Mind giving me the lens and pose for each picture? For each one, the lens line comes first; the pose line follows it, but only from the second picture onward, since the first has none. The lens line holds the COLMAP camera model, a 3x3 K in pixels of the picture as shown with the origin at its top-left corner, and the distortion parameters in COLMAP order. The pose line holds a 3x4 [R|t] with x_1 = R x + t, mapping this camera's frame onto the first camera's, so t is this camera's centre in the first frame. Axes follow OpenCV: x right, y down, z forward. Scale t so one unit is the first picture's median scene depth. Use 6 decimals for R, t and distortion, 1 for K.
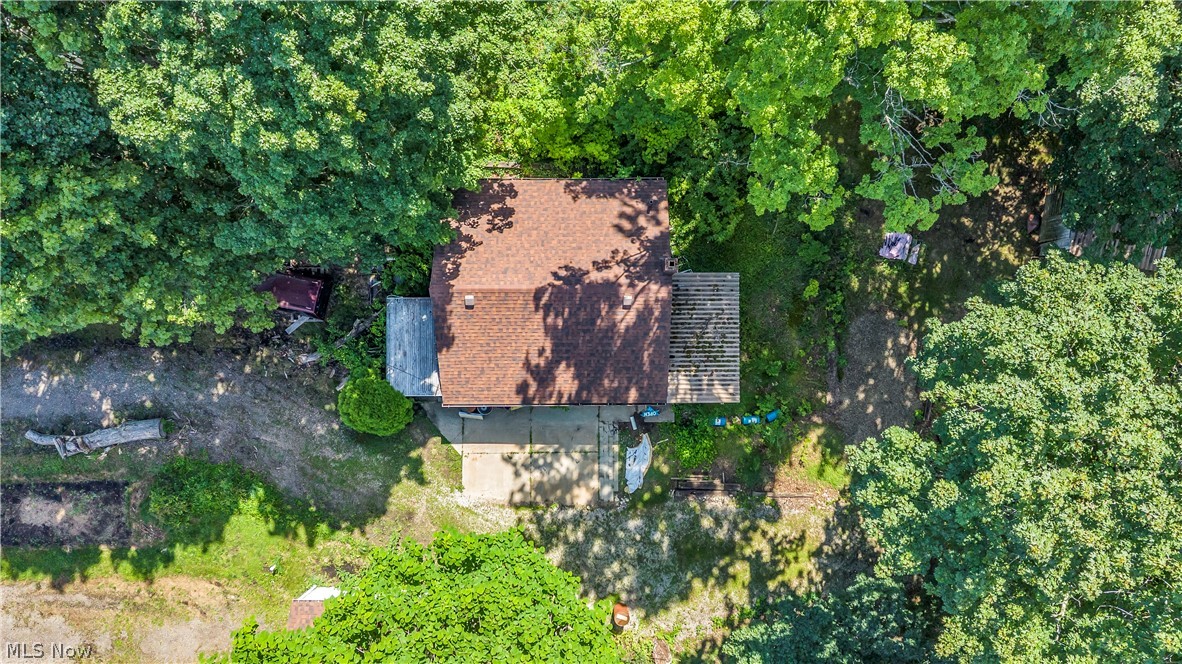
lens RADIAL K [[801.0, 0, 592.2], [0, 801.0, 328.5], [0, 0, 1]] dist [0.039120, -0.044045]
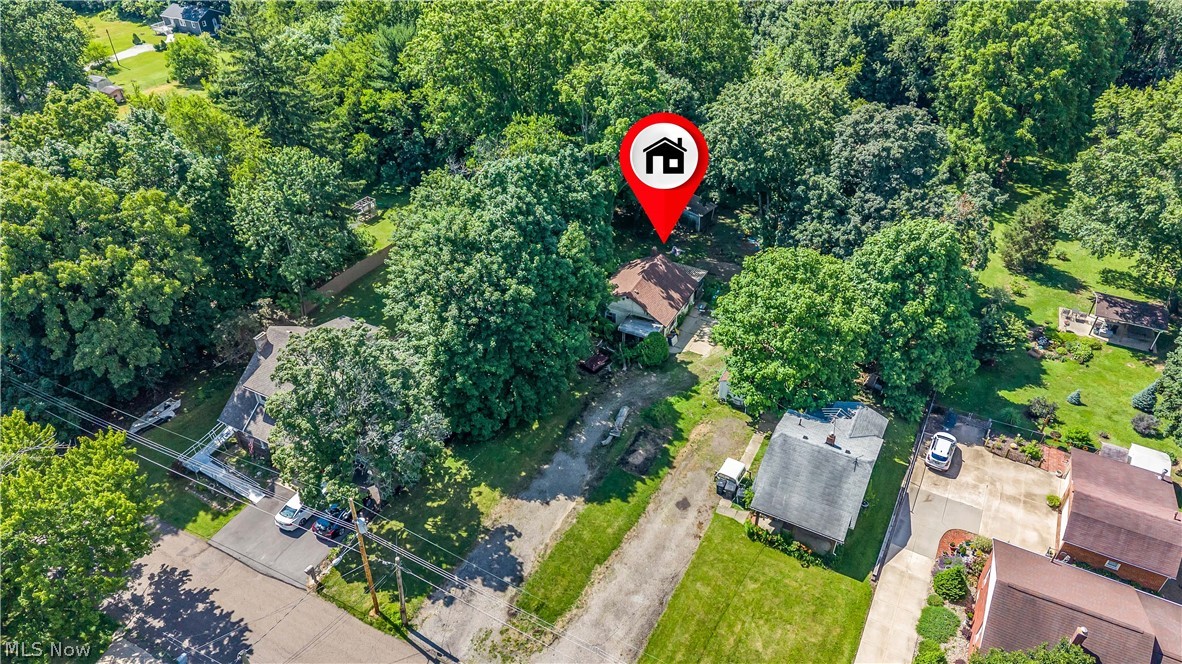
lens RADIAL K [[801.0, 0, 590.2], [0, 801.0, 332.6], [0, 0, 1]] dist [0.039120, -0.044045]
pose [[0.459373, -0.534334, 0.709552, -1.986062], [0.888233, 0.280259, -0.364002, 0.765679], [-0.004360, 0.797460, 0.603356, -0.480023]]
